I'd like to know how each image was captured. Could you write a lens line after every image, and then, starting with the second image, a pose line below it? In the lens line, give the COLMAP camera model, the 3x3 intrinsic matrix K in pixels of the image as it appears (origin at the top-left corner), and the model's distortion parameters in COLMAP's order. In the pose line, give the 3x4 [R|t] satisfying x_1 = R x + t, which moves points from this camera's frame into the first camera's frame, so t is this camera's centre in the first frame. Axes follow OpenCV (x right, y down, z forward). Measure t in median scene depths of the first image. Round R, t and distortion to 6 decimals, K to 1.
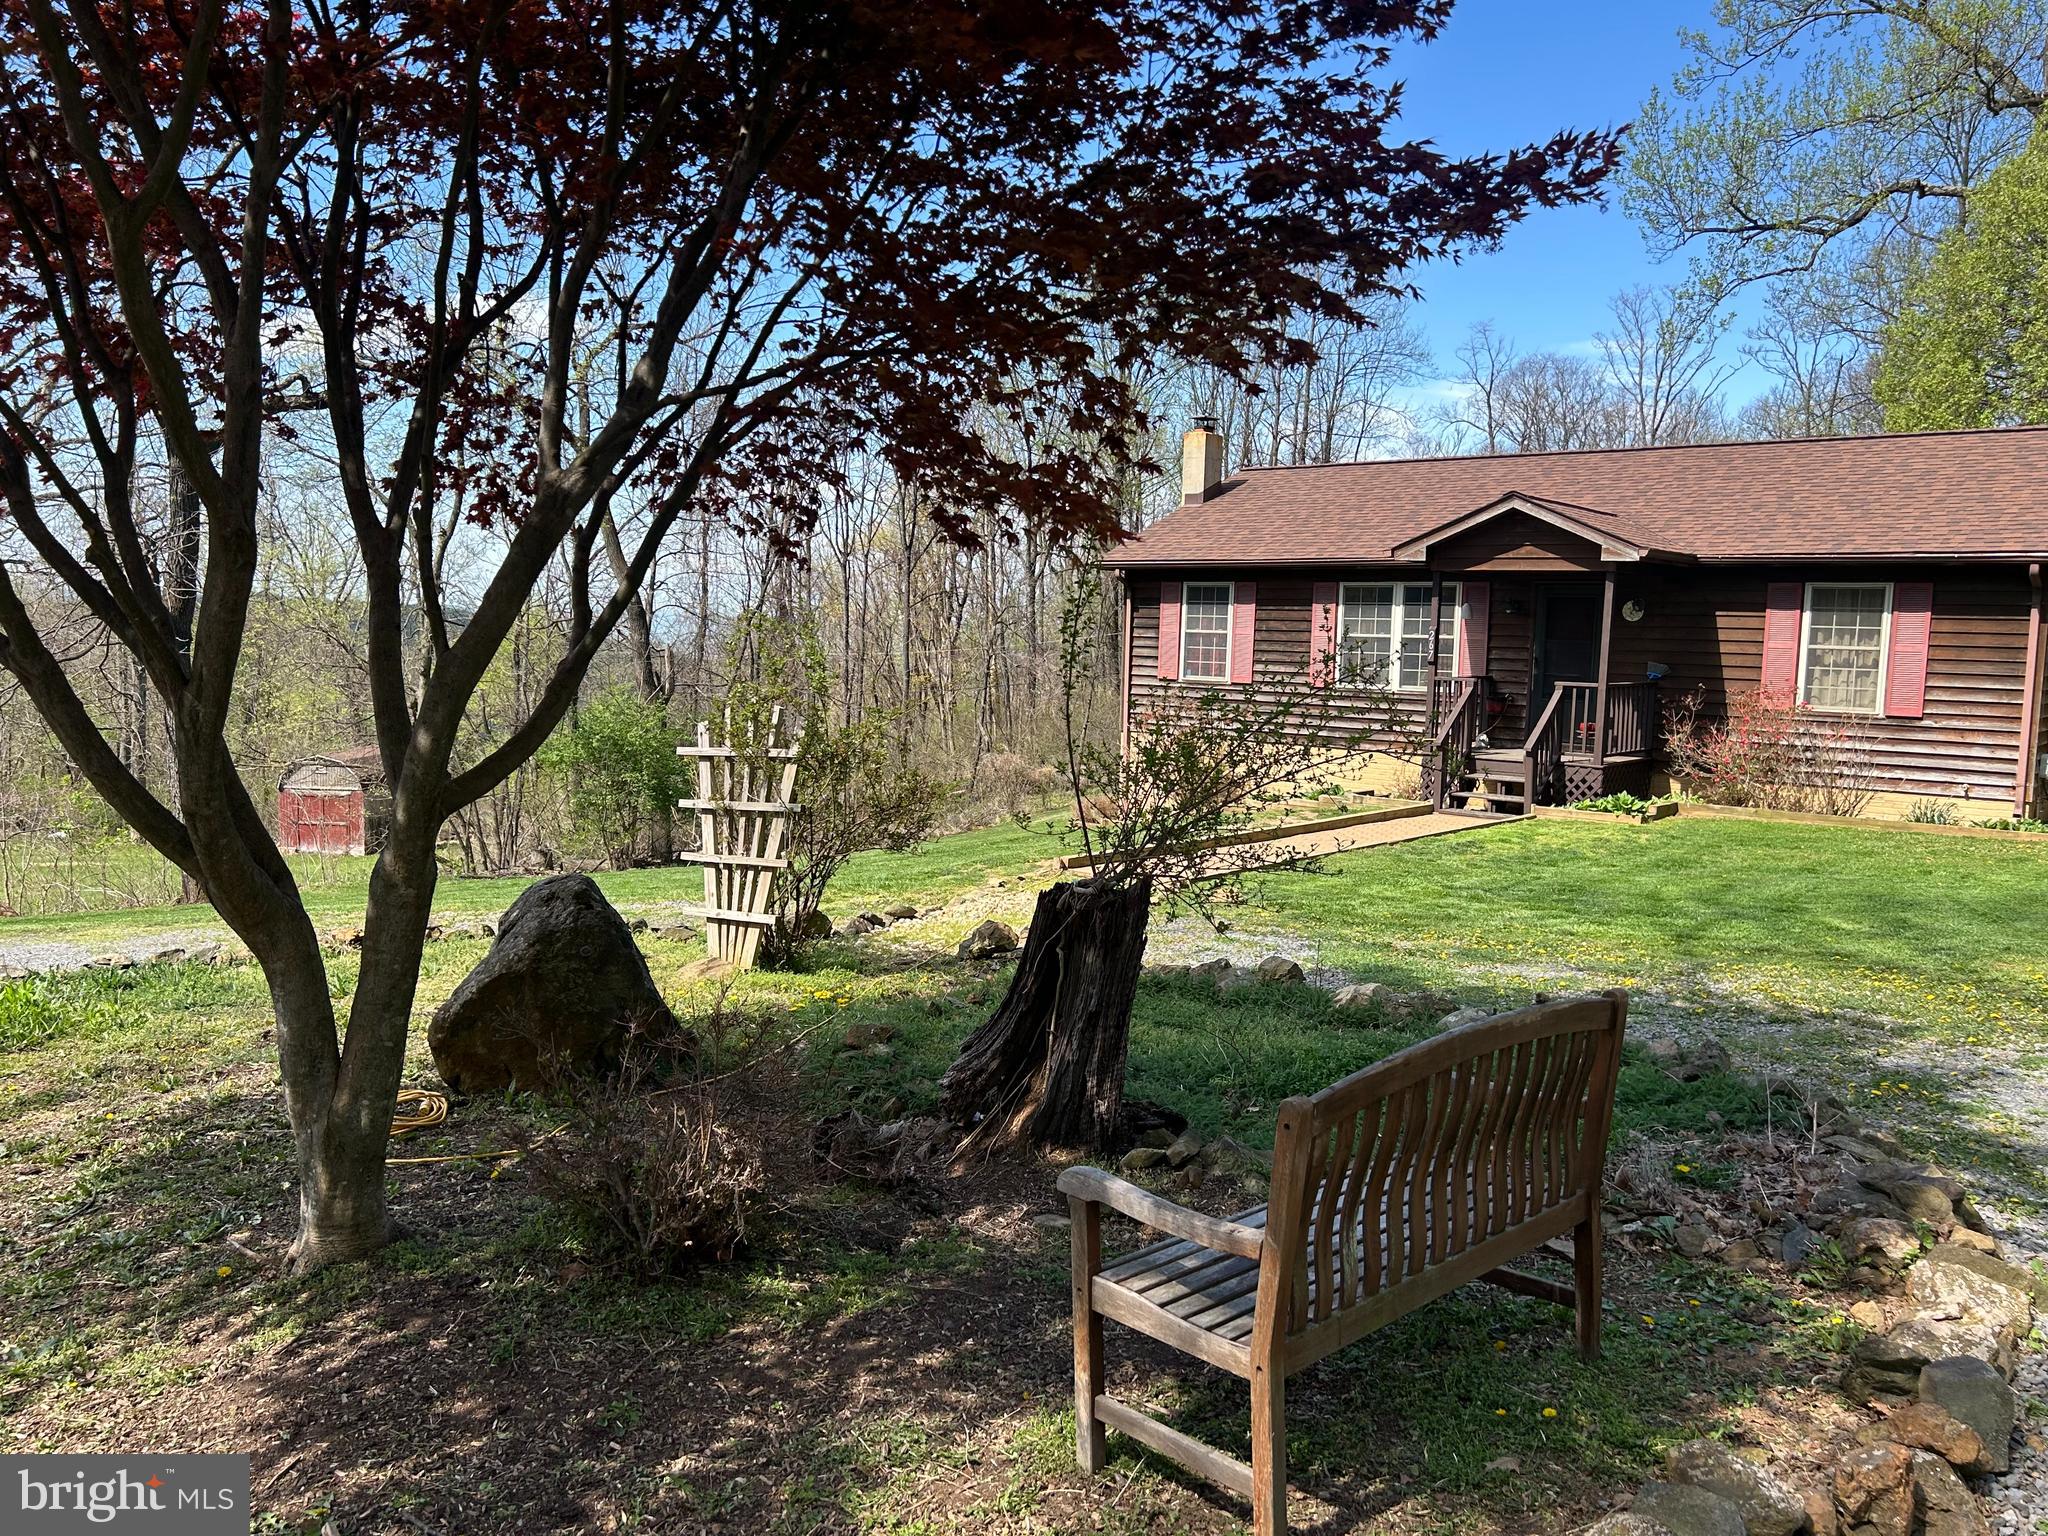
lens RADIAL K [[1545.6, 0, 1035.4], [0, 1545.6, 774.2], [0, 0, 1]] dist [0.071391, -0.079308]
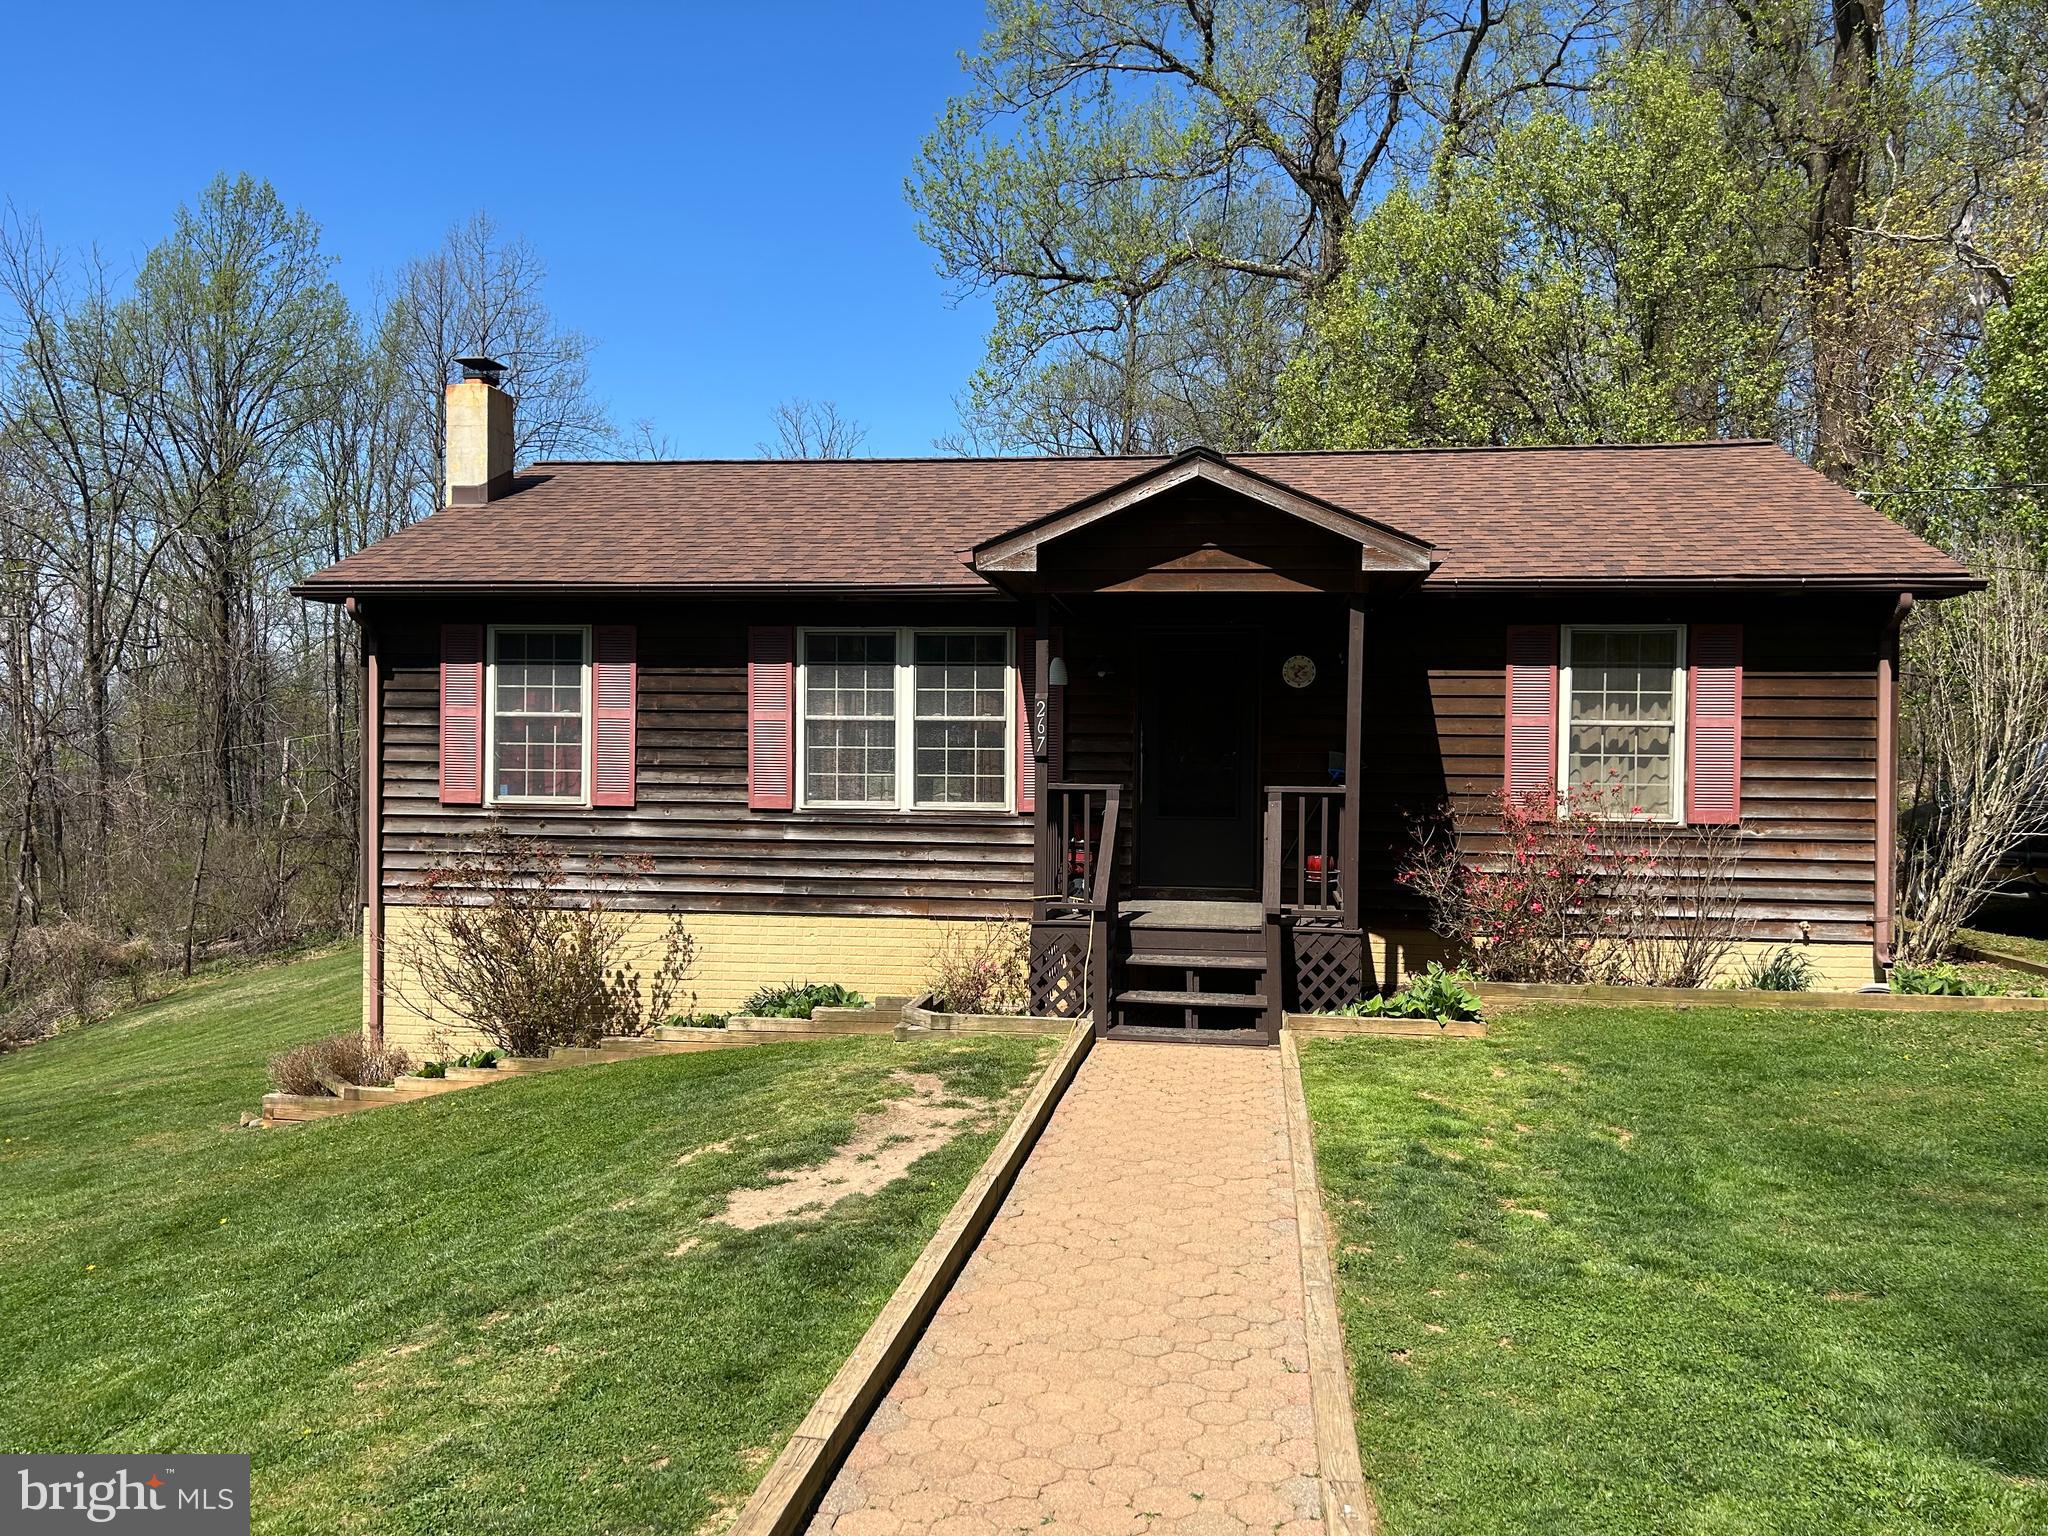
lens RADIAL K [[1545.6, 0, 1041.8], [0, 1545.6, 762.5], [0, 0, 1]] dist [0.071391, -0.079308]
pose [[0.853566, -0.019608, 0.520616, -0.032011], [0.062413, 0.995944, -0.064816, -0.036709], [-0.517233, 0.087818, 0.851327, 0.565316]]
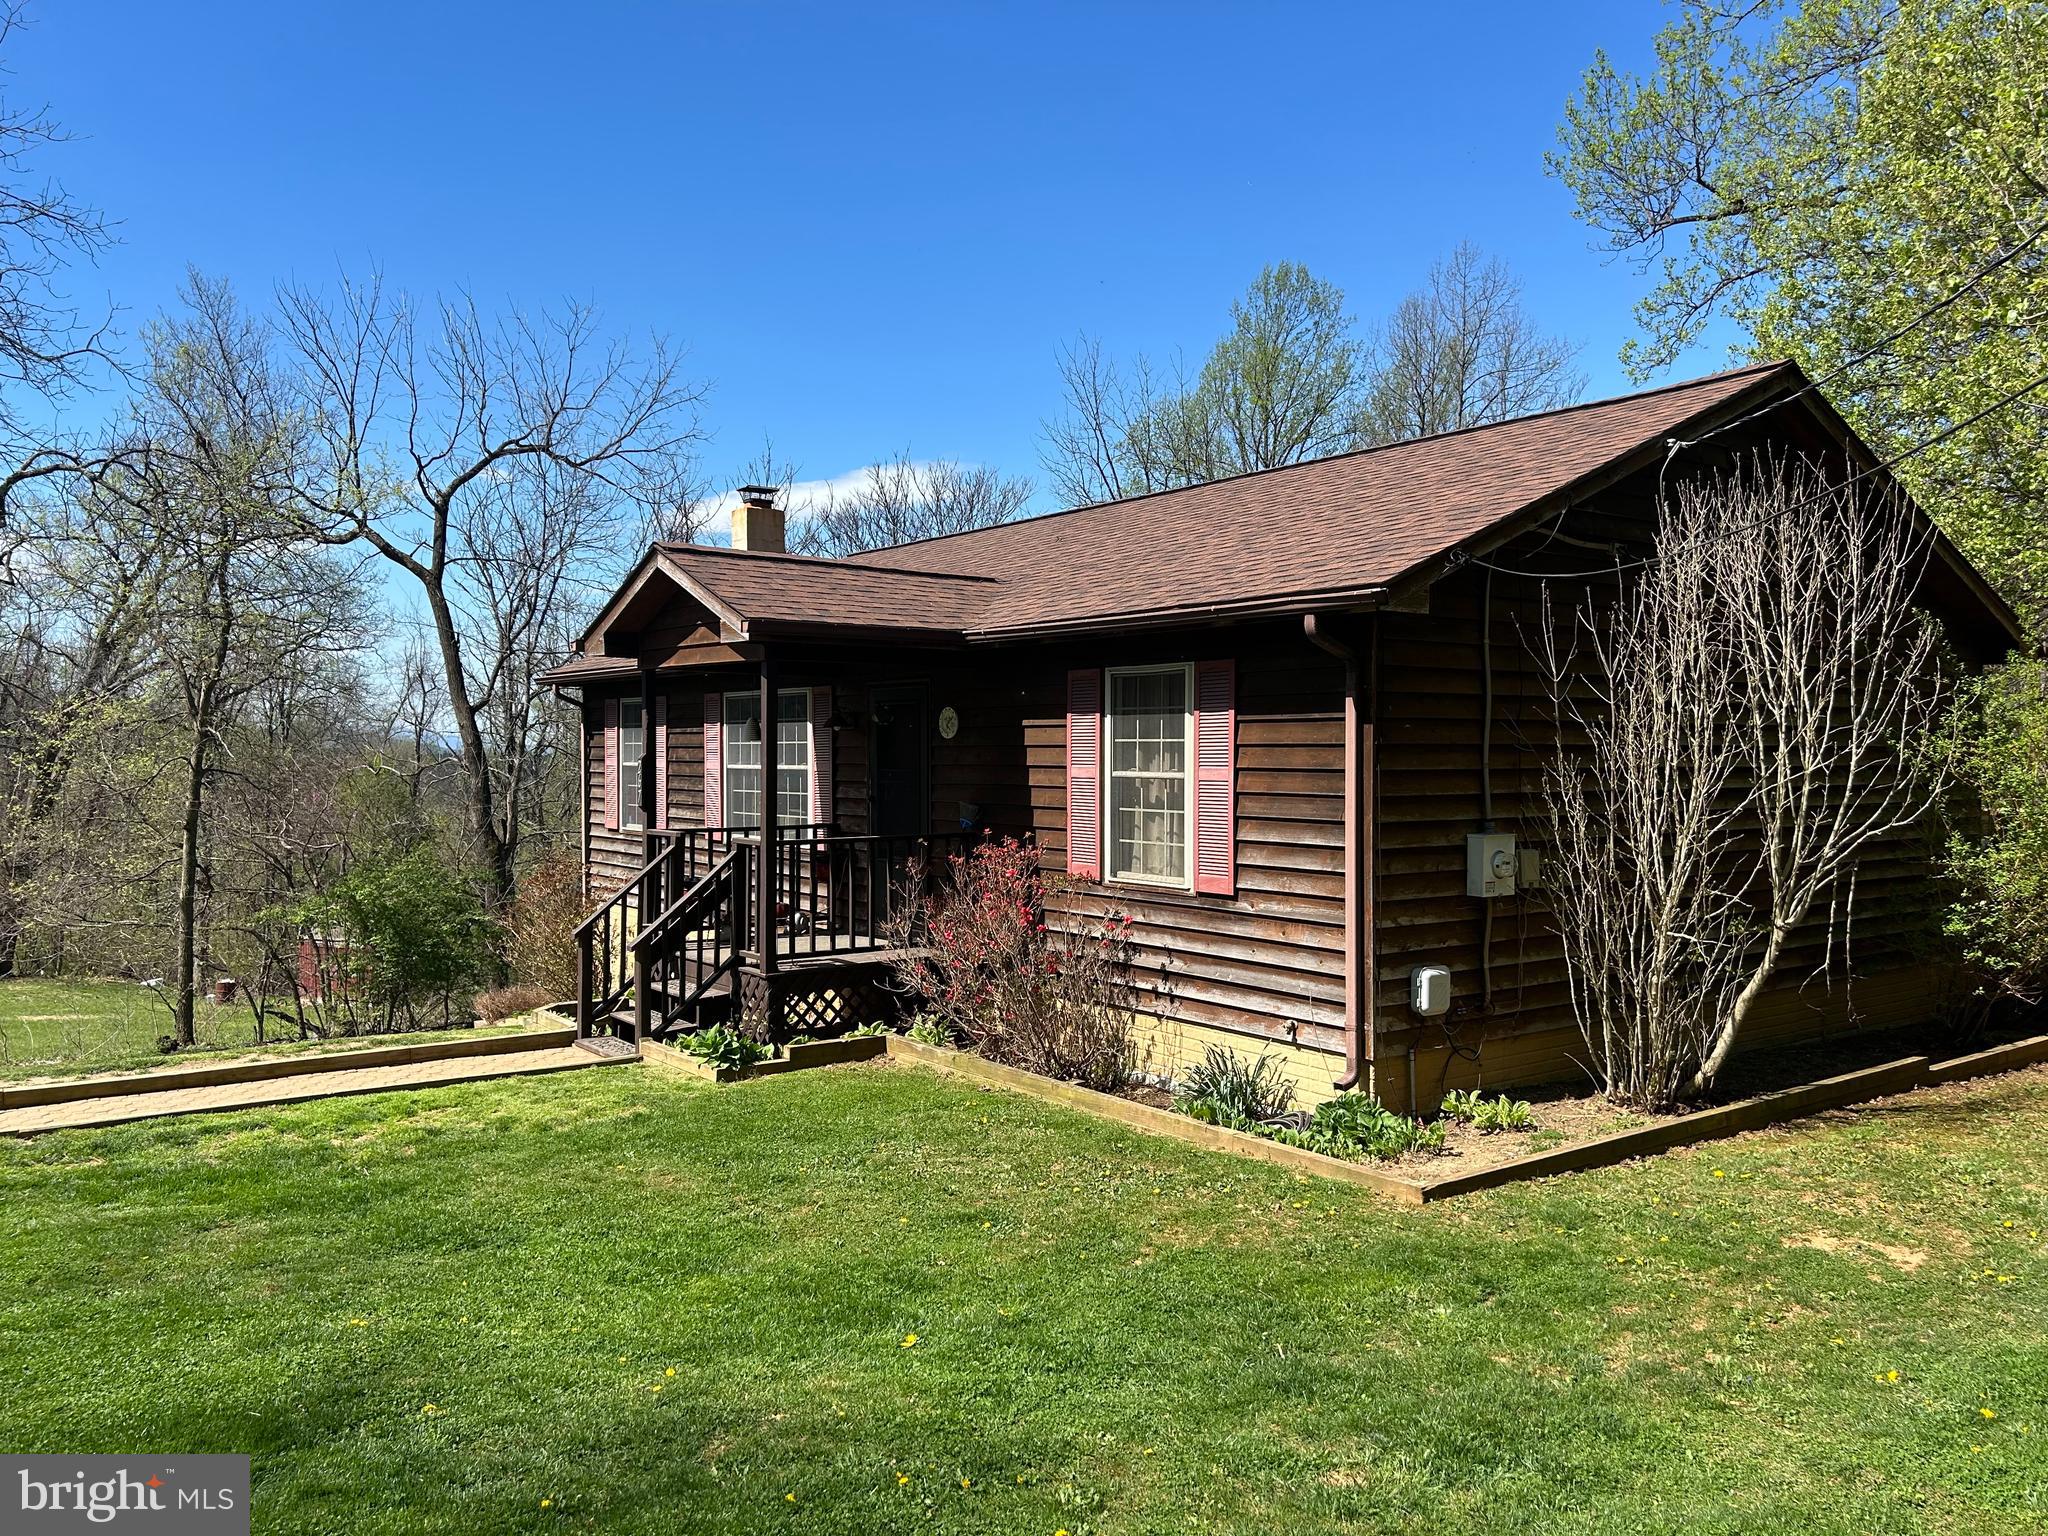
lens RADIAL K [[1545.6, 0, 1006.6], [0, 1545.6, 774.3], [0, 0, 1]] dist [0.071391, -0.079308]
pose [[0.966909, -0.021743, -0.254194, 0.607040], [0.000035, 0.996373, -0.085094, -0.031375], [0.255122, 0.082269, 0.963403, 0.423675]]
